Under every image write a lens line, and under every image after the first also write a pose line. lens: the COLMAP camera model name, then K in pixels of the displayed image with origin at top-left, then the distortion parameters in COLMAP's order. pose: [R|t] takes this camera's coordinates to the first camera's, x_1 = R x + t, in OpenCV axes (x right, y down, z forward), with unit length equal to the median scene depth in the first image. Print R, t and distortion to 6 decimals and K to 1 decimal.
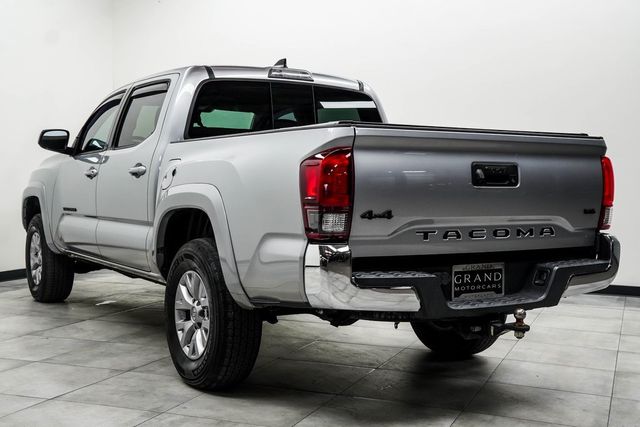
lens RADIAL K [[797.9, 0, 320.0], [0, 797.9, 213.5], [0, 0, 1]] dist [0.089780, 0.014457]
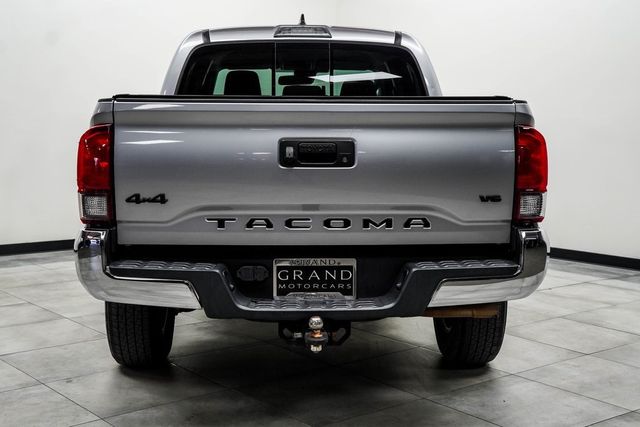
lens RADIAL K [[847.9, 0, 320.0], [0, 847.9, 213.5], [0, 0, 1]] dist [0.124168, -0.001418]
pose [[0.871699, 0.040868, -0.488335, 0.636139], [-0.014038, 0.998190, 0.058478, -0.036522], [0.489841, -0.044119, 0.870694, 0.229638]]
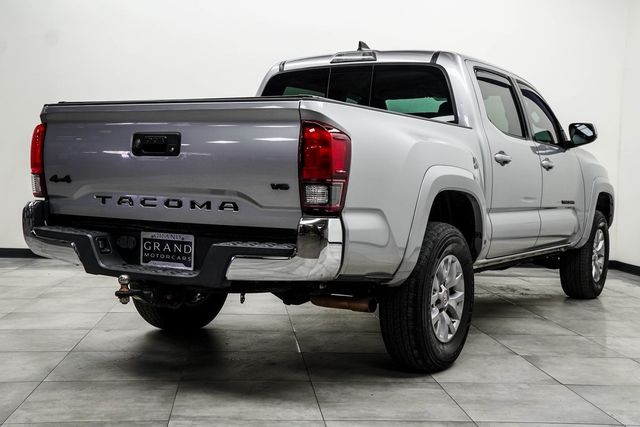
lens RADIAL K [[847.9, 0, 320.0], [0, 847.9, 213.5], [0, 0, 1]] dist [0.124168, -0.001418]
pose [[0.456094, 0.039109, -0.889072, 1.241357], [-0.058569, 0.998187, 0.013863, 0.011427], [0.888002, 0.045749, 0.457558, 0.678802]]
